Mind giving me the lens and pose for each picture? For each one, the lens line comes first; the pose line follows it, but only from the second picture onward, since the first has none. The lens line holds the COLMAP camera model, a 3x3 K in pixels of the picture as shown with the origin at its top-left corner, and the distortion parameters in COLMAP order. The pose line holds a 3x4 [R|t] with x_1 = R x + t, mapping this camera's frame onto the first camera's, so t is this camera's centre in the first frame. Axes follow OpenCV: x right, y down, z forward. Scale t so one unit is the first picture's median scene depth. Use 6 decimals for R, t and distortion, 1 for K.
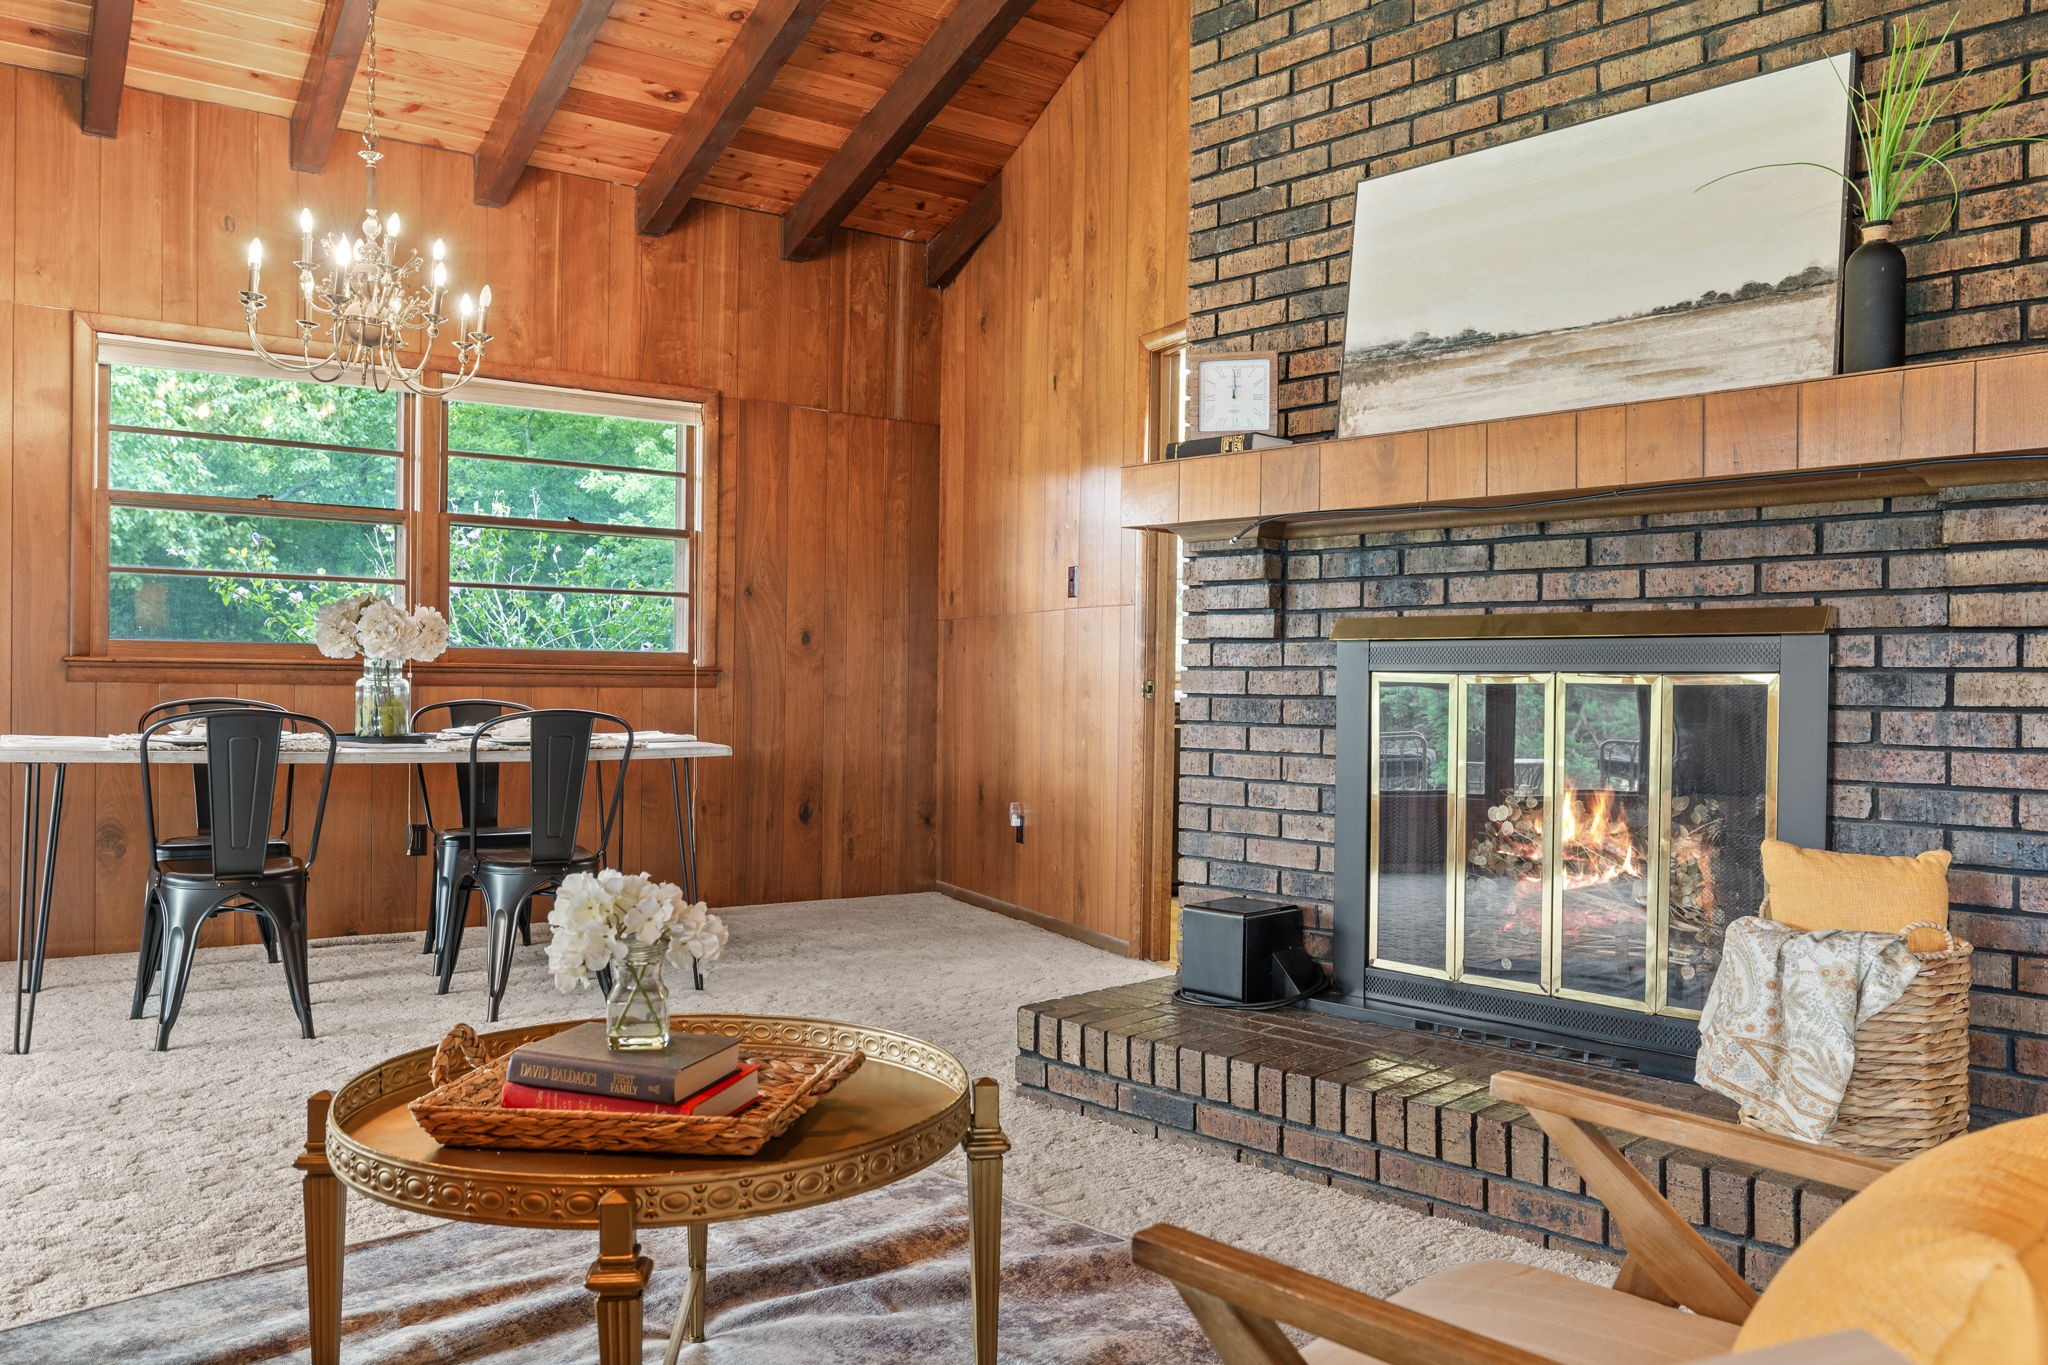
lens RADIAL K [[1504.2, 0, 1018.6], [0, 1504.2, 691.2], [0, 0, 1]] dist [-0.008751, 0.001492]
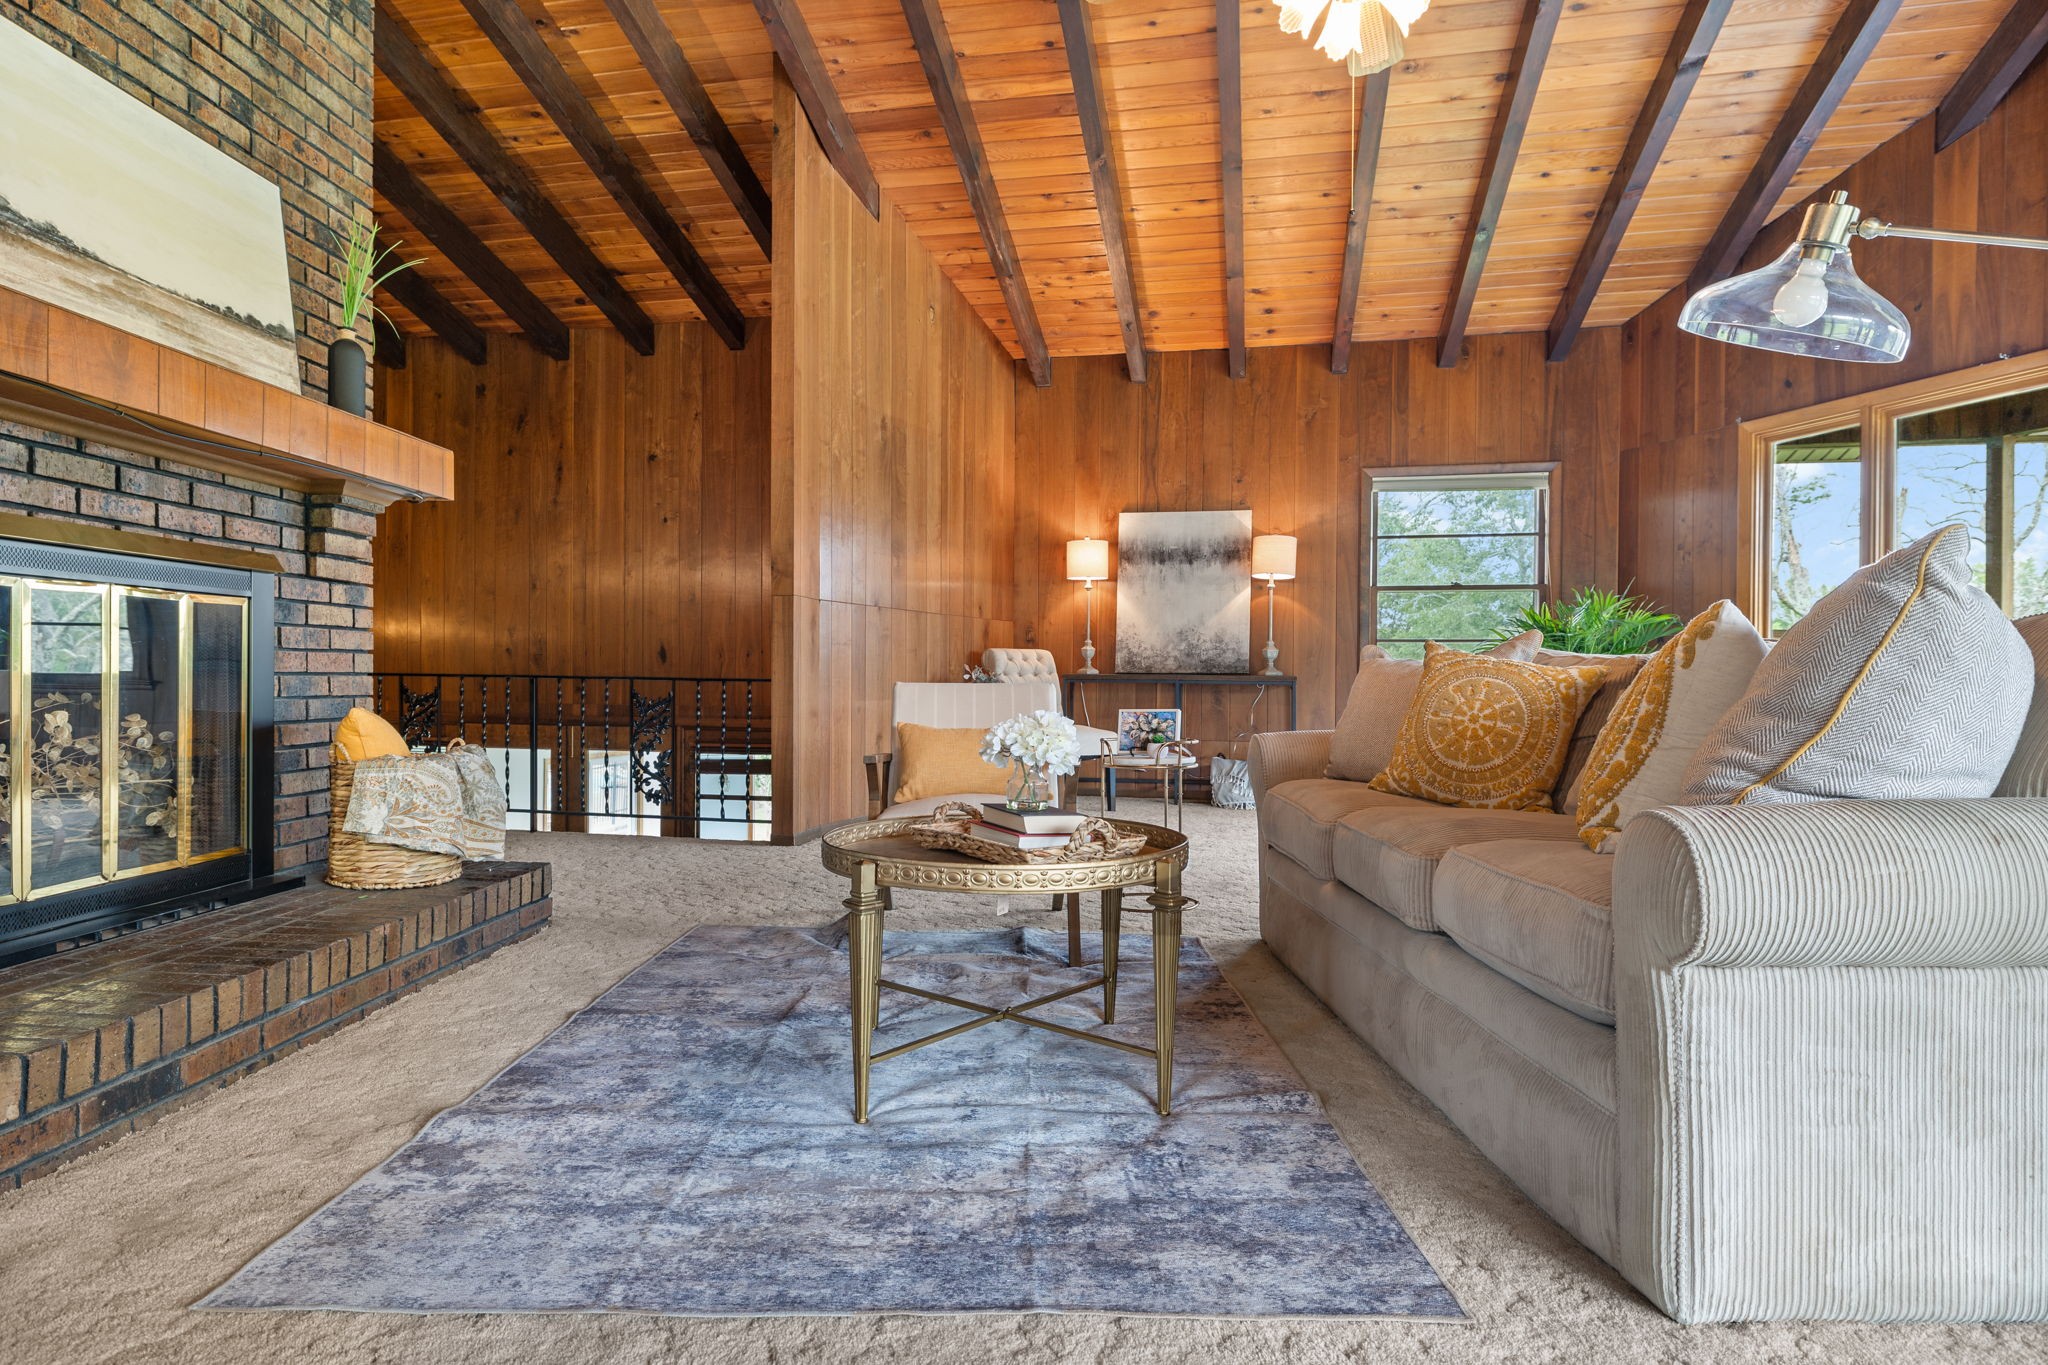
lens RADIAL K [[1157.2, 0, 1019.1], [0, 1157.2, 683.4], [0, 0, 1]] dist [-0.000960, 0.001515]
pose [[-0.689201, -0.019295, 0.724314, -0.611635], [-0.009492, 0.999800, 0.017603, 0.033370], [-0.724508, 0.005257, -0.689246, 0.957303]]
